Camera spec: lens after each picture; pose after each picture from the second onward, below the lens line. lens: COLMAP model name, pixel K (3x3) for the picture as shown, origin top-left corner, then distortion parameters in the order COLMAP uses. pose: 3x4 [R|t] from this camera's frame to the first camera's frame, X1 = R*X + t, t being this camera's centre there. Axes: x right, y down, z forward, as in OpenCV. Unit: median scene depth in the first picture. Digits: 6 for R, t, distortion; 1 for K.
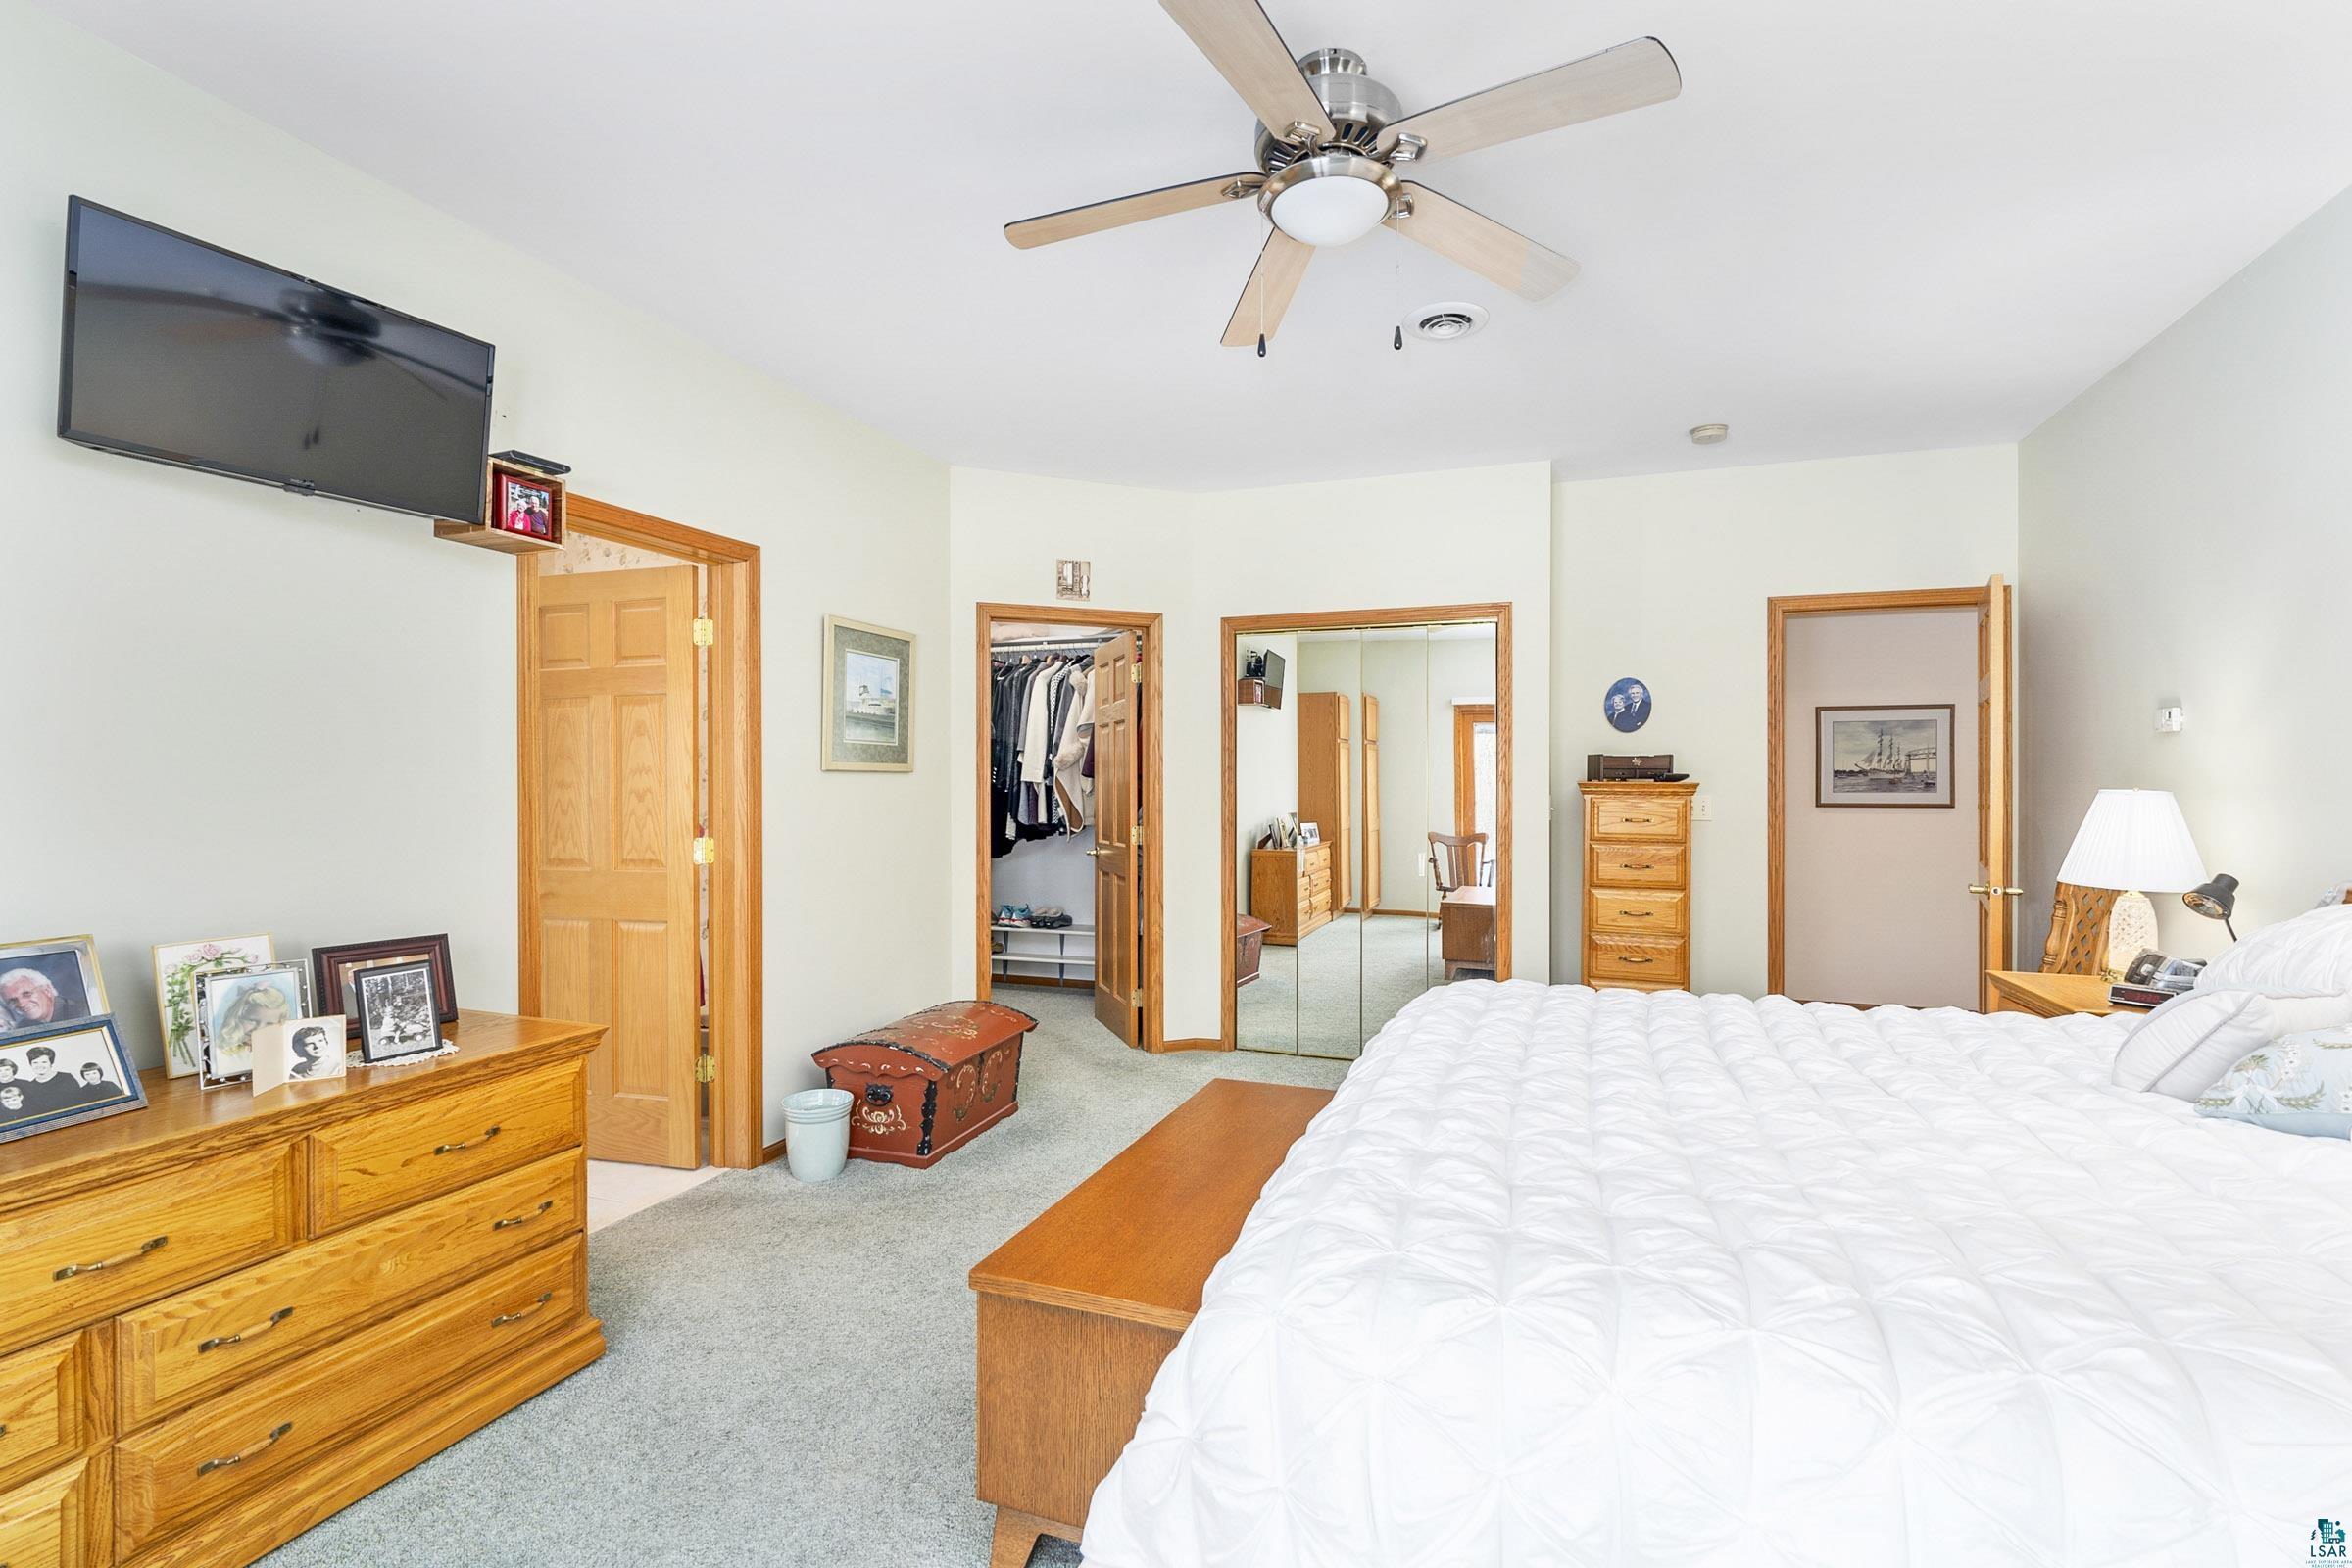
lens RADIAL K [[1085.0, 0, 1171.1], [0, 1085.0, 839.8], [0, 0, 1]] dist [-0.005870, 0.001195]
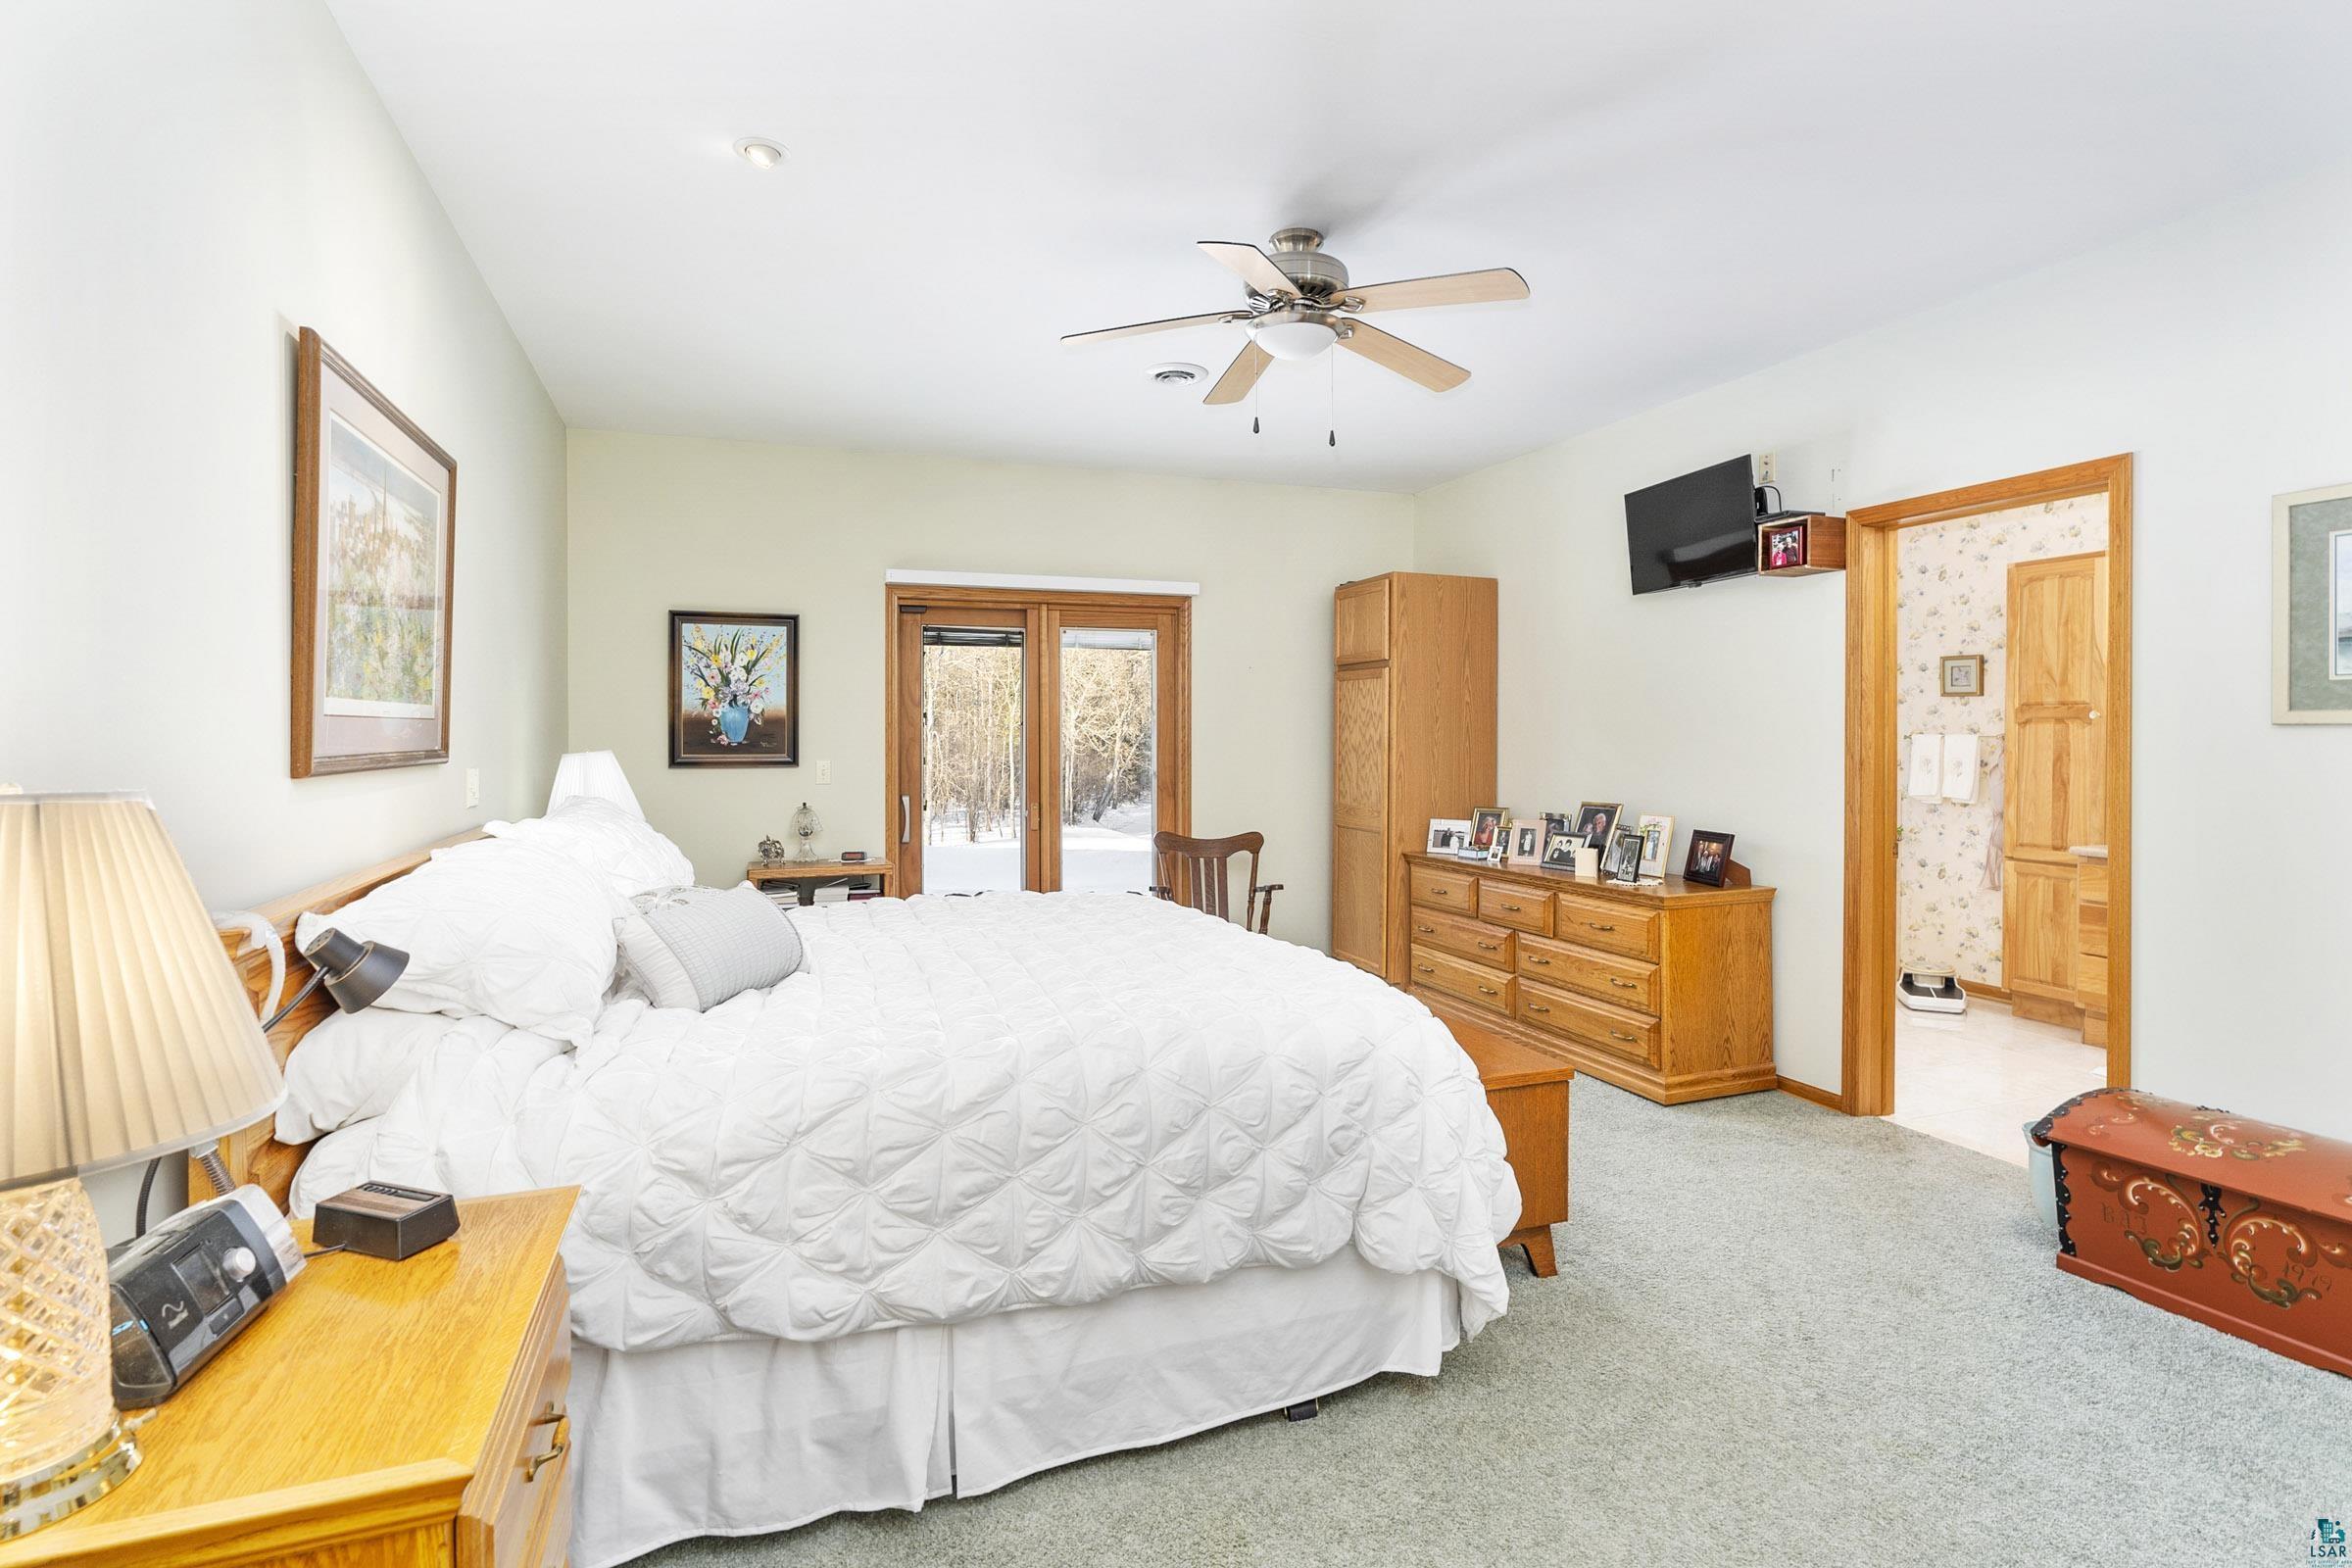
lens RADIAL K [[1120.3, 0, 1186.5], [0, 1120.3, 763.9], [0, 0, 1]] dist [-0.004506, 0.000393]
pose [[-0.738858, 0.032585, -0.673073, 1.011682], [-0.022012, 0.997130, 0.072437, -0.113741], [0.673502, 0.068336, -0.736020, 1.606037]]
